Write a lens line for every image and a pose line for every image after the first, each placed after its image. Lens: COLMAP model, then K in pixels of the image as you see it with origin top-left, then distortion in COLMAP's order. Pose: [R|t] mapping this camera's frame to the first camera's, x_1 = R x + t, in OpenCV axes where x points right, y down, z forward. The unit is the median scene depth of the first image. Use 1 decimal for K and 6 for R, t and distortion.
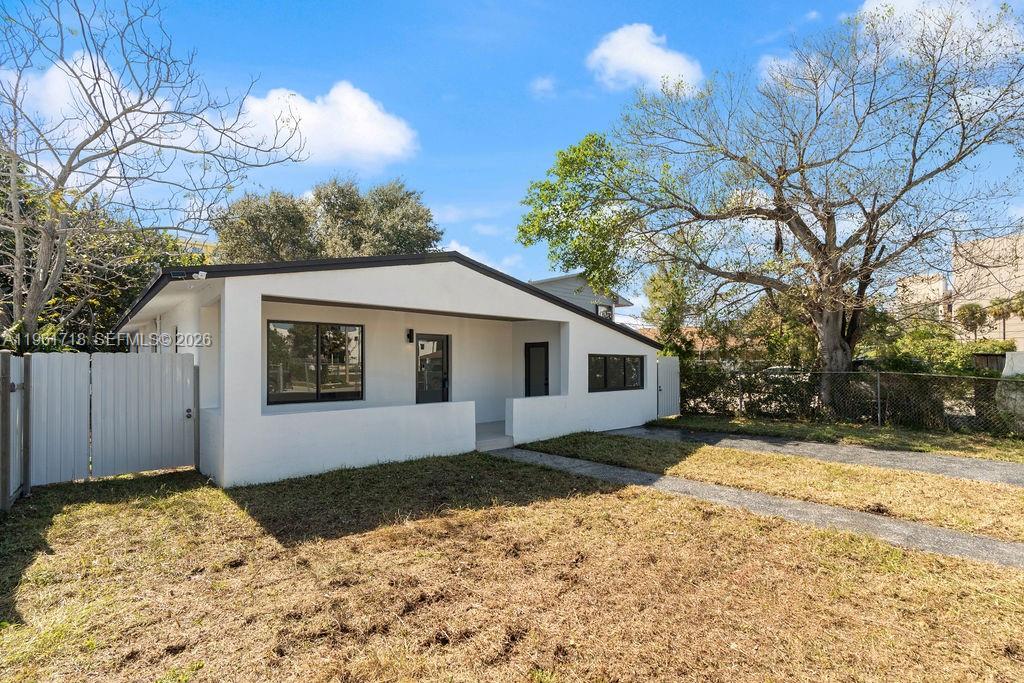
lens RADIAL K [[465.3, 0, 518.1], [0, 465.3, 362.5], [0, 0, 1]] dist [-0.001436, -0.000295]
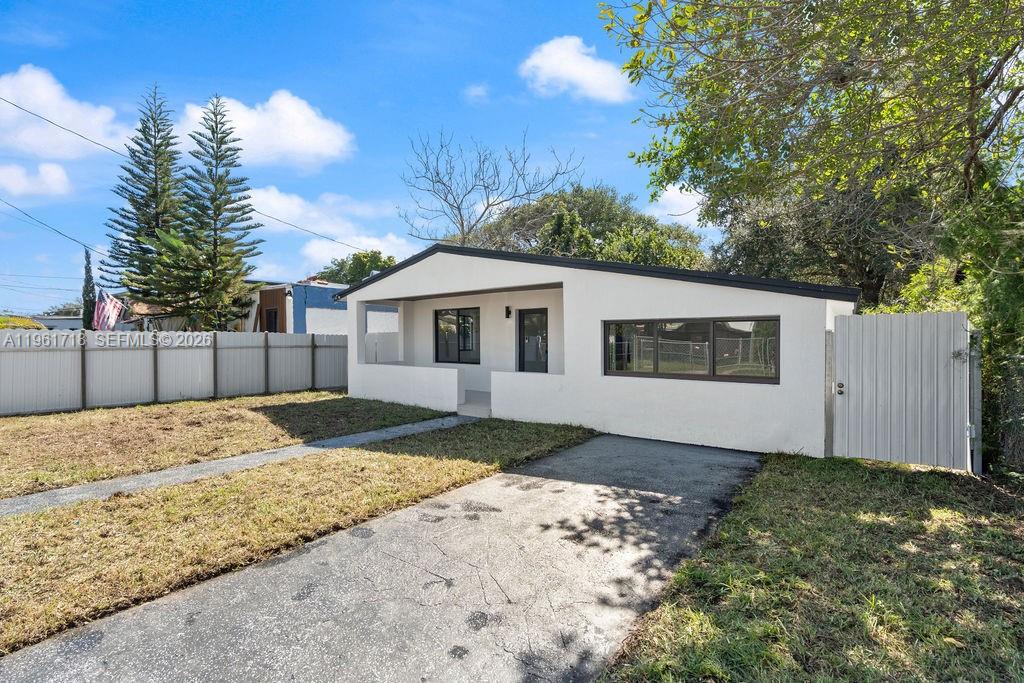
lens RADIAL K [[465.3, 0, 505.7], [0, 465.3, 343.9], [0, 0, 1]] dist [-0.001436, -0.000295]
pose [[0.143707, 0.009013, -0.989579, 0.887629], [0.003227, 0.999949, 0.009576, 0.010308], [0.989615, -0.004570, 0.143670, 0.808913]]
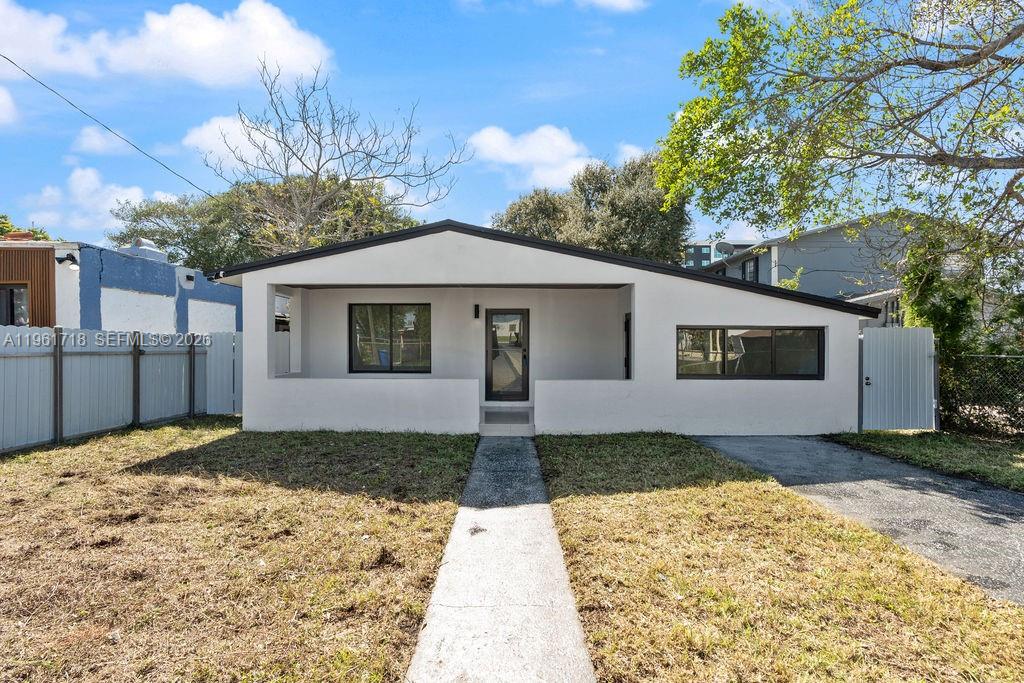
lens RADIAL K [[465.3, 0, 513.8], [0, 465.3, 341.4], [0, 0, 1]] dist [-0.001436, -0.000295]
pose [[0.729253, -0.001197, -0.684243, 0.491773], [-0.001218, 0.999995, -0.003047, 0.009377], [0.684243, 0.003055, 0.729248, 0.324108]]
